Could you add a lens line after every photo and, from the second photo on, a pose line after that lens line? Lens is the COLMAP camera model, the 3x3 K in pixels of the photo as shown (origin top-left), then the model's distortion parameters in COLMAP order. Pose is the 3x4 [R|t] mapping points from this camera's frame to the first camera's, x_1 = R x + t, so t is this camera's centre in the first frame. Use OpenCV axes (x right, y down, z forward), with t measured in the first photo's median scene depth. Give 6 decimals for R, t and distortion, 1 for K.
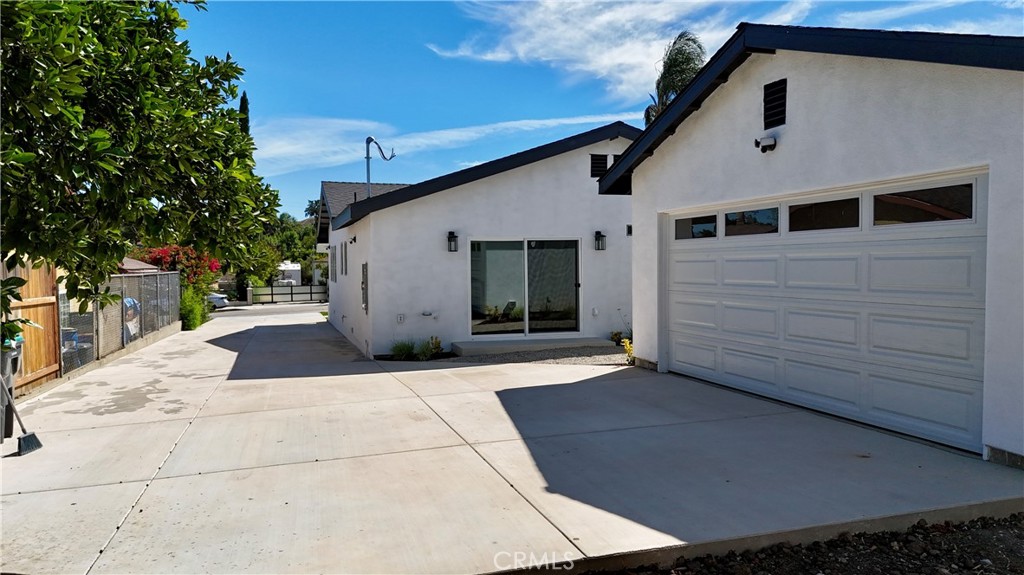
lens RADIAL K [[753.5, 0, 506.2], [0, 753.5, 288.4], [0, 0, 1]] dist [0.053430, -0.049025]
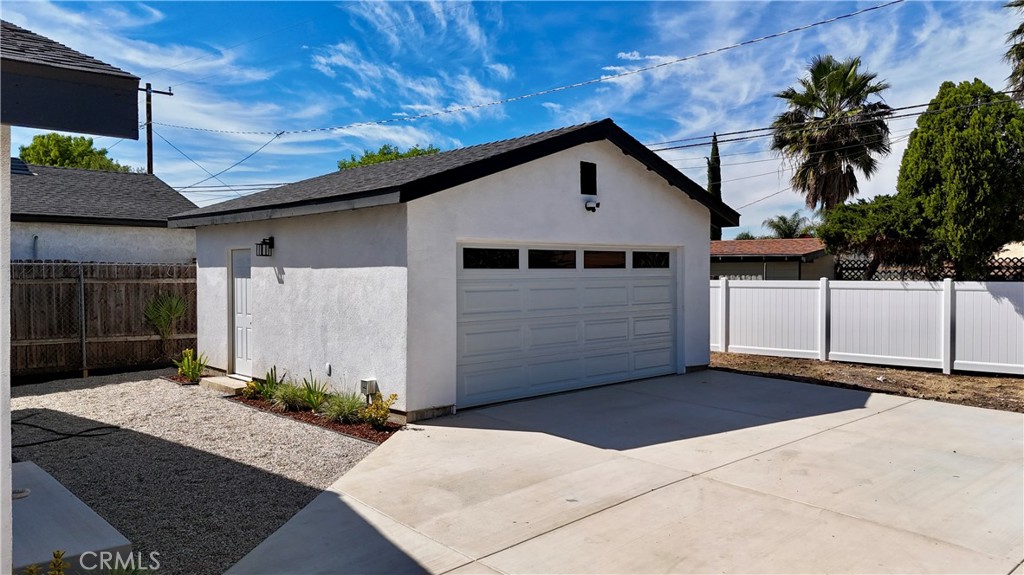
lens RADIAL K [[753.5, 0, 506.2], [0, 753.5, 288.4], [0, 0, 1]] dist [0.053430, -0.049025]
pose [[-0.422716, 0.044862, 0.905151, -0.858155], [0.075091, 0.997073, -0.014350, -0.027964], [-0.903146, 0.061903, -0.424847, 1.759699]]
